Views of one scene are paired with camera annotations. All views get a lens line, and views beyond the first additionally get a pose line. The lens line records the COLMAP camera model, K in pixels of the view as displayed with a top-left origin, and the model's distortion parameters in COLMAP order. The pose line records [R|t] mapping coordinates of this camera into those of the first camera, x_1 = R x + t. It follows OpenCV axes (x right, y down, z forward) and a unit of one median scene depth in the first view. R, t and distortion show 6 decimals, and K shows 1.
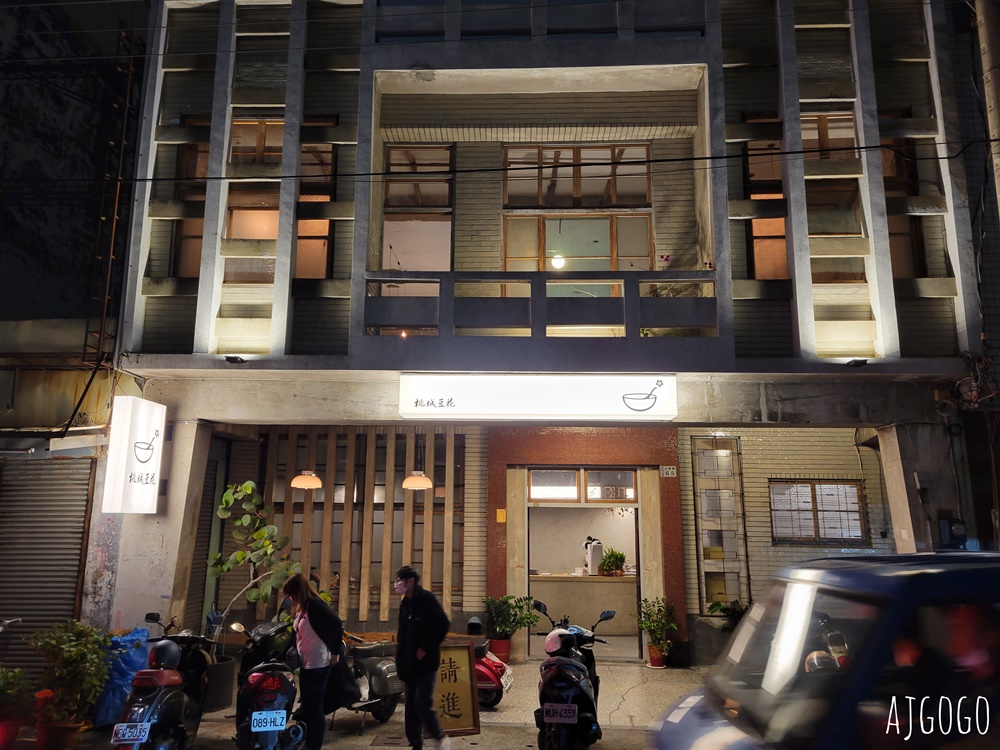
lens RADIAL K [[765.7, 0, 501.1], [0, 765.7, 369.8], [0, 0, 1]] dist [0.056739, -0.052686]
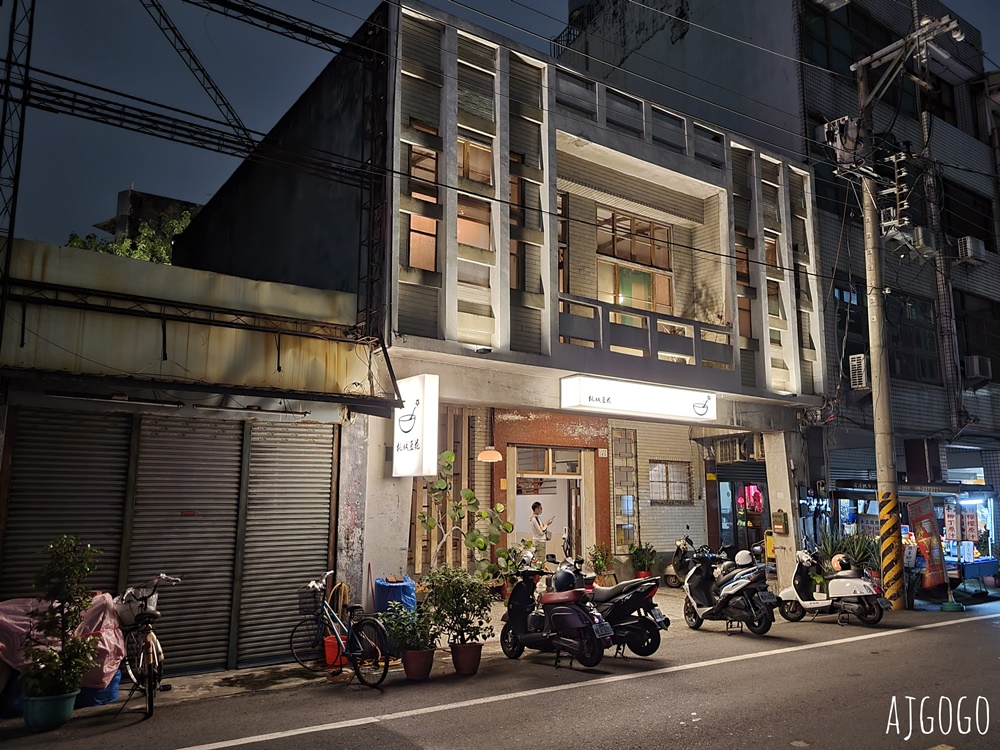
lens RADIAL K [[765.7, 0, 501.1], [0, 765.7, 369.8], [0, 0, 1]] dist [0.056739, -0.052686]
pose [[0.796313, 0.098662, 0.596785, -0.985781], [-0.117427, 0.993053, -0.007486, 0.021298], [-0.593378, -0.064117, 0.802367, 0.021948]]
